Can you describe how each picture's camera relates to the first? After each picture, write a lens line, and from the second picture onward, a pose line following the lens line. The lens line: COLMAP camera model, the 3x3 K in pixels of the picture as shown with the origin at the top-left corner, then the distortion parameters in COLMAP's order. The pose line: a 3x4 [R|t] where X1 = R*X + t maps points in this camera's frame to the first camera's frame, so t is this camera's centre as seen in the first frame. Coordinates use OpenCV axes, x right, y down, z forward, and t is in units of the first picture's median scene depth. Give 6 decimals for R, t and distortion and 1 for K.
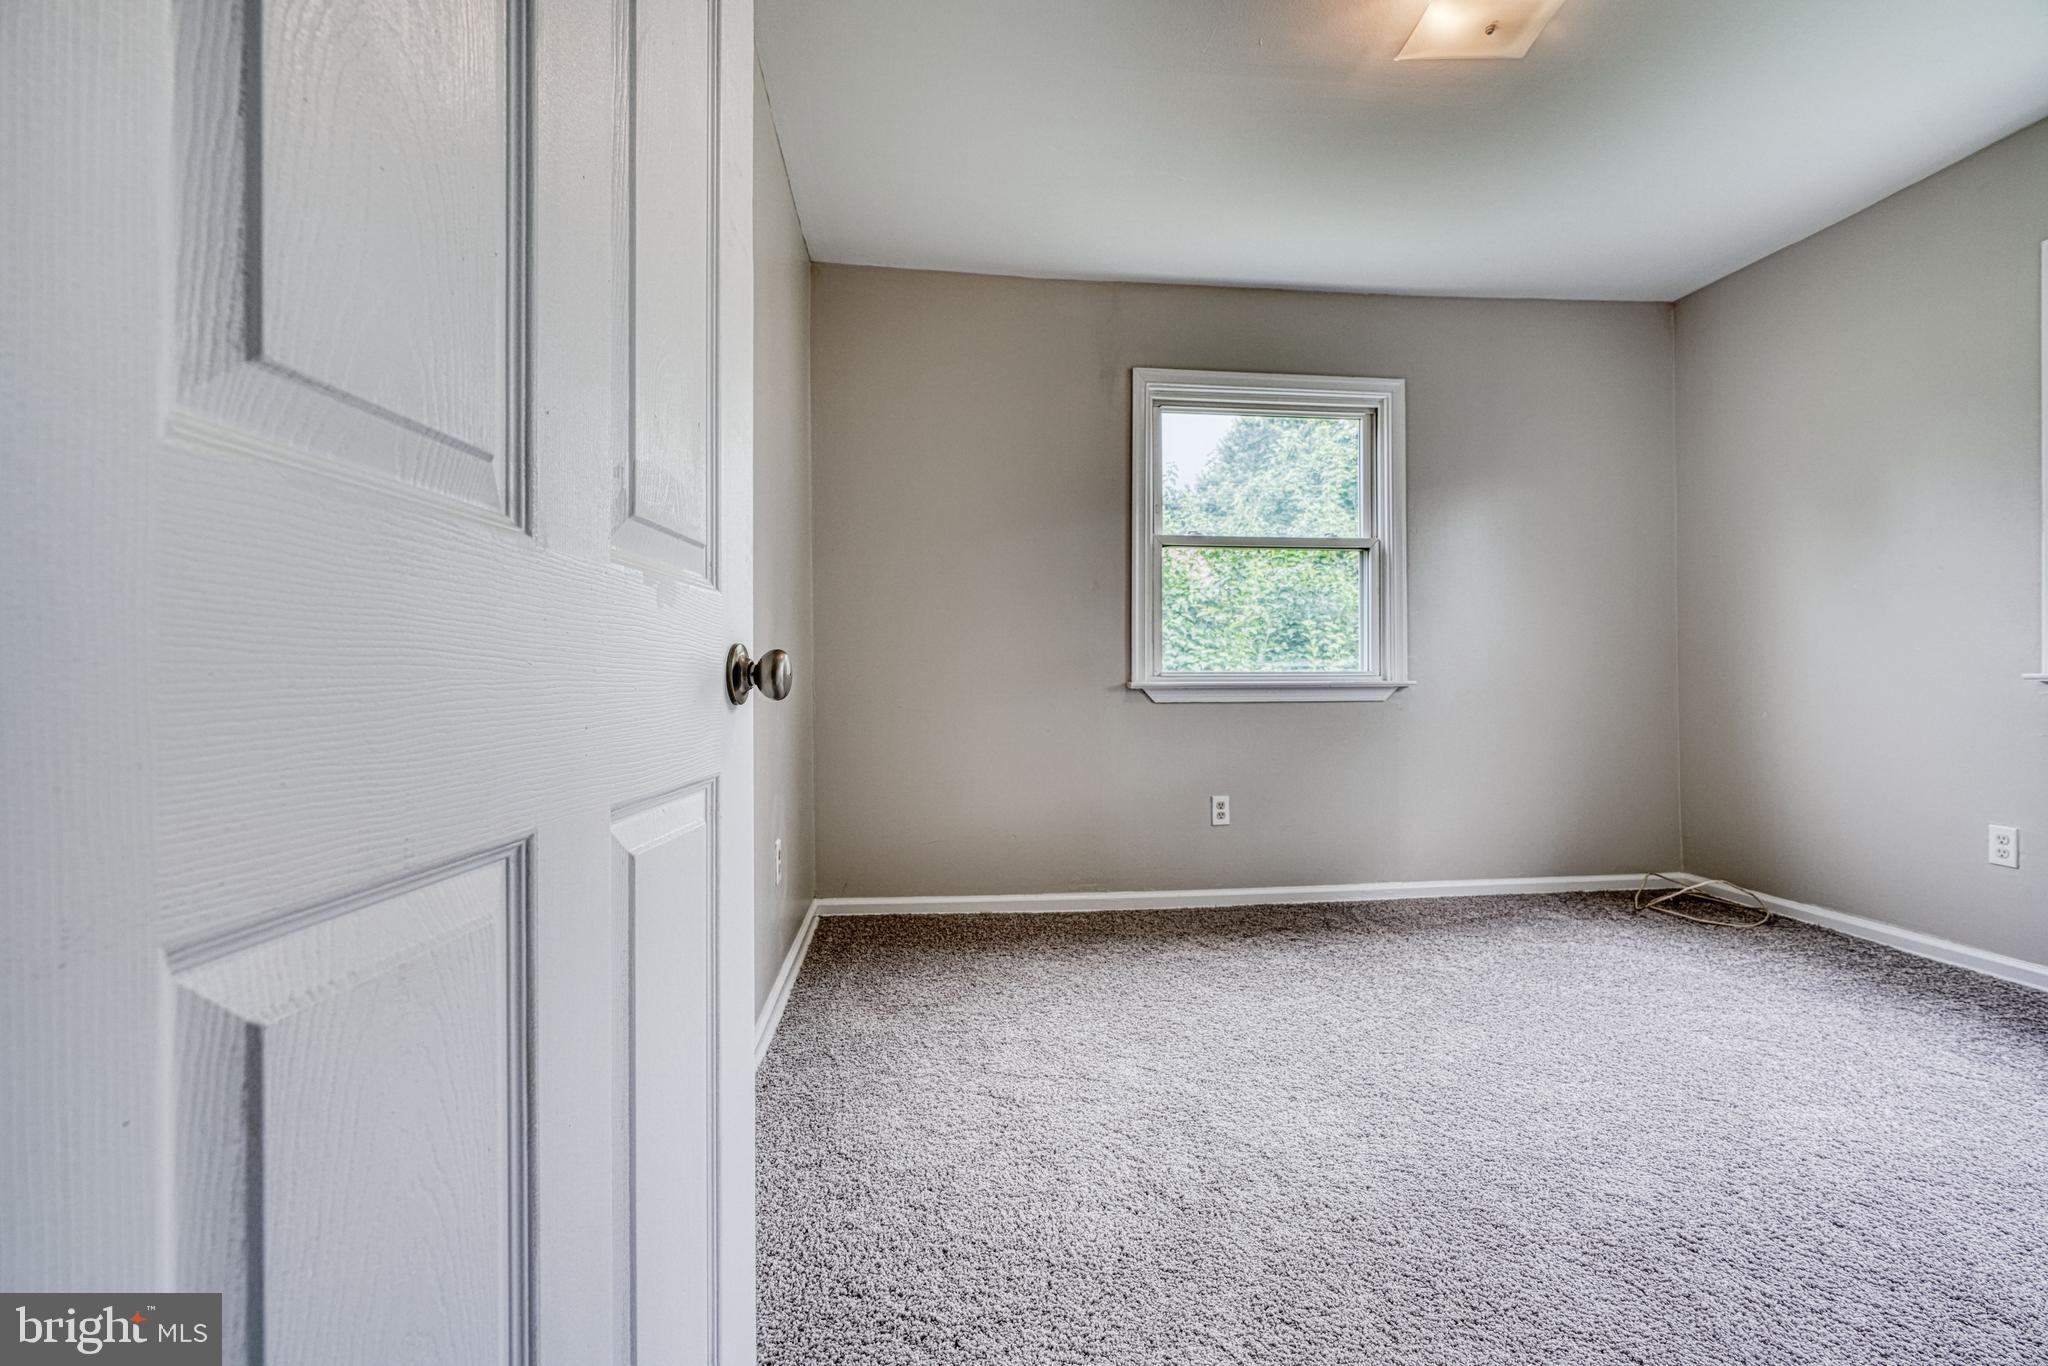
lens RADIAL K [[929.5, 0, 1020.7], [0, 929.5, 685.3], [0, 0, 1]] dist [-0.006268, 0.000636]
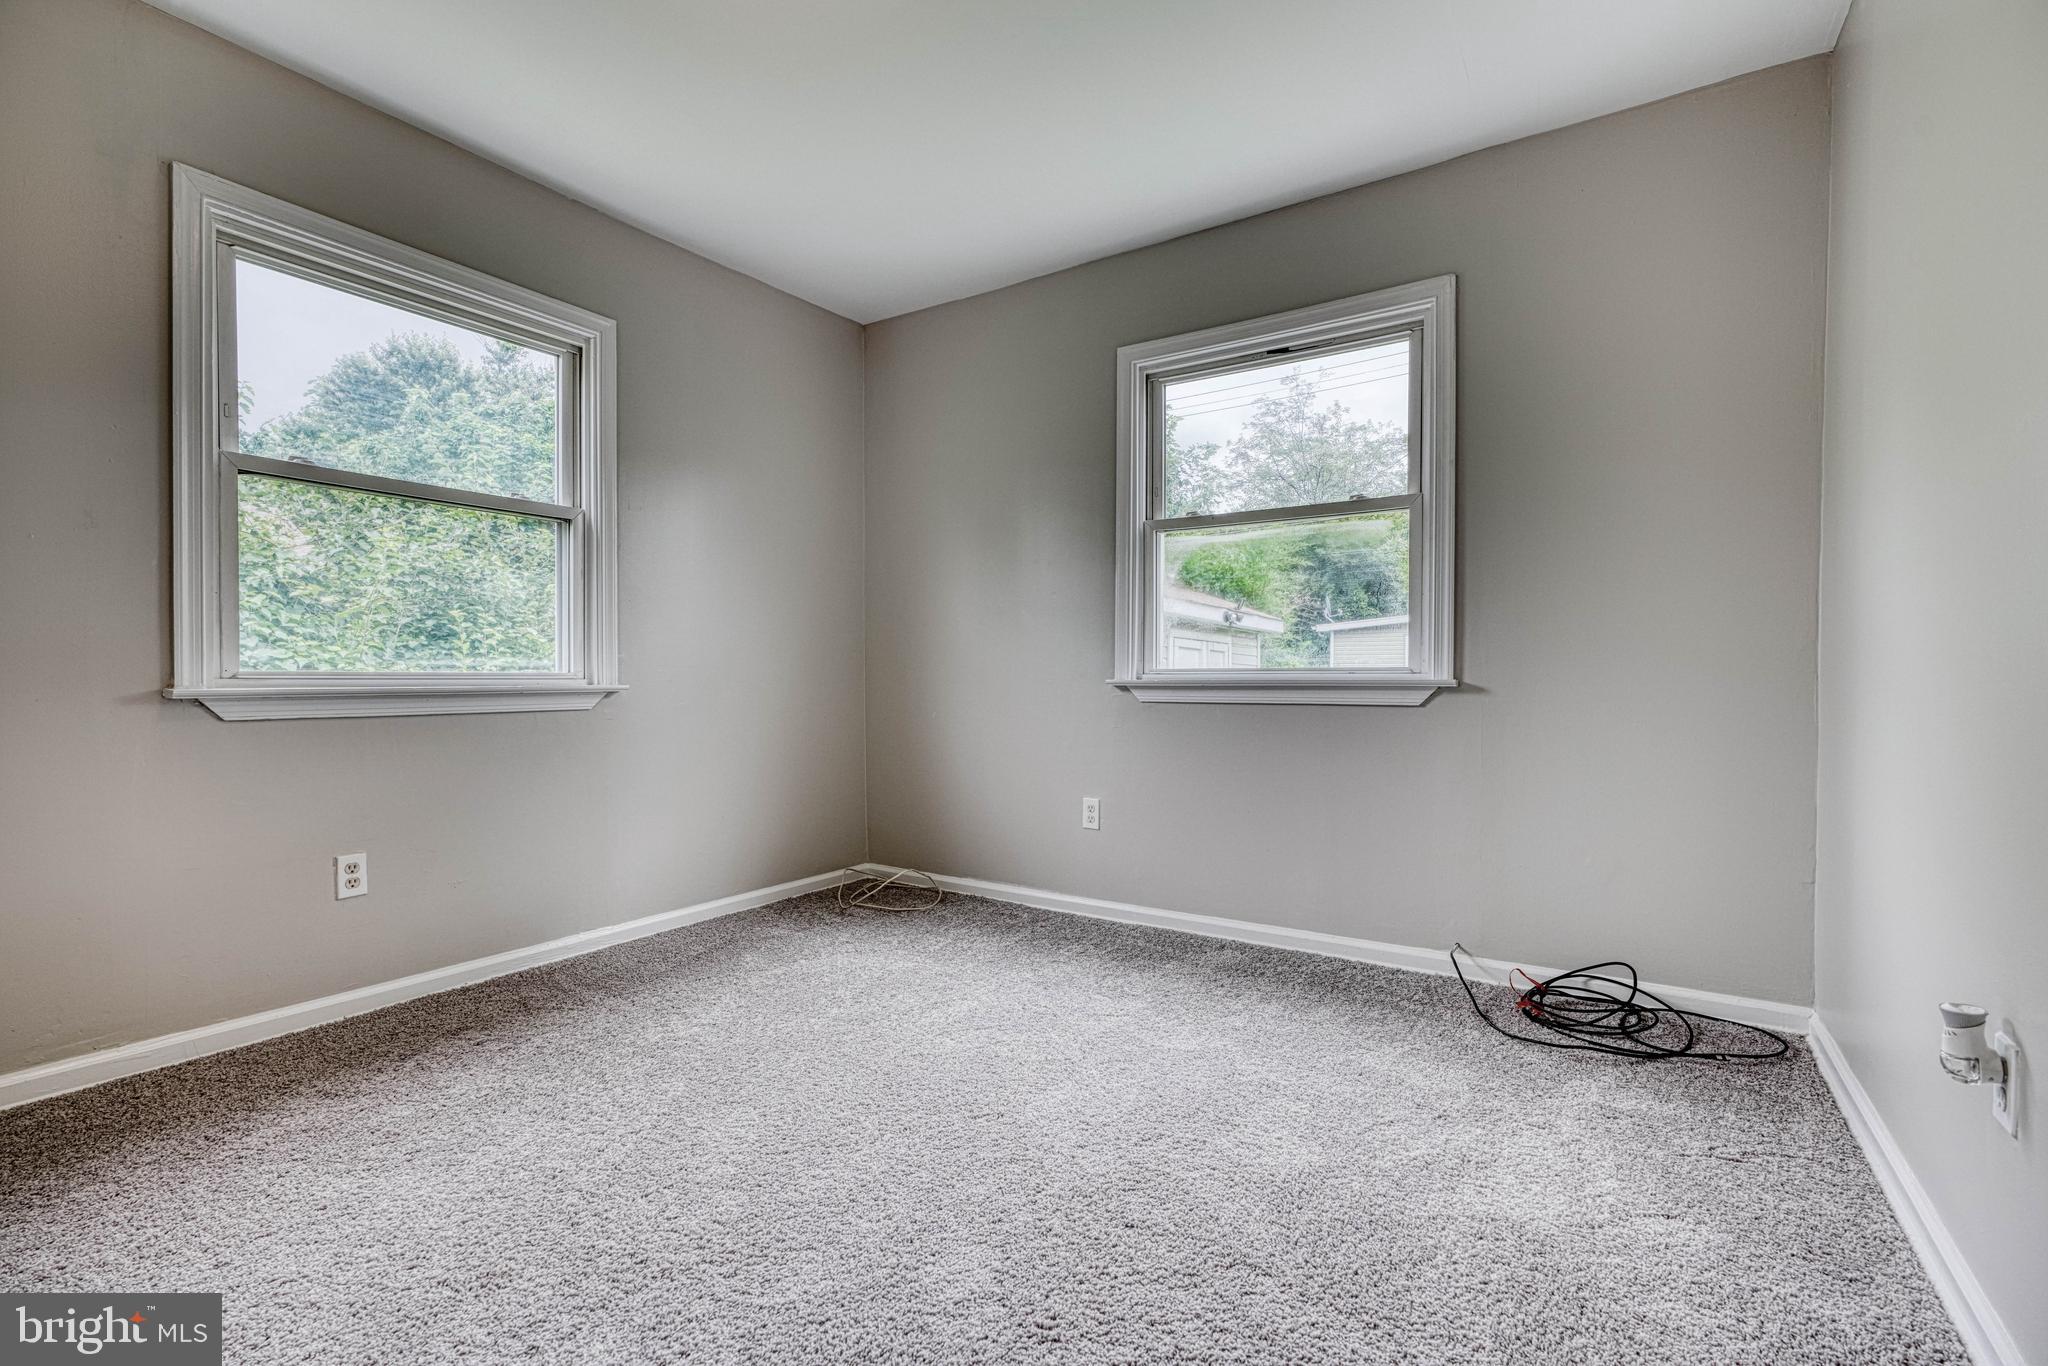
lens RADIAL K [[913.6, 0, 1019.2], [0, 913.6, 691.8], [0, 0, 1]] dist [-0.012773, 0.006157]
pose [[0.643429, -0.007705, 0.765467, 0.020995], [0.002547, 0.999965, 0.007925, -0.004434], [-0.765501, -0.003150, 0.643427, 0.198924]]
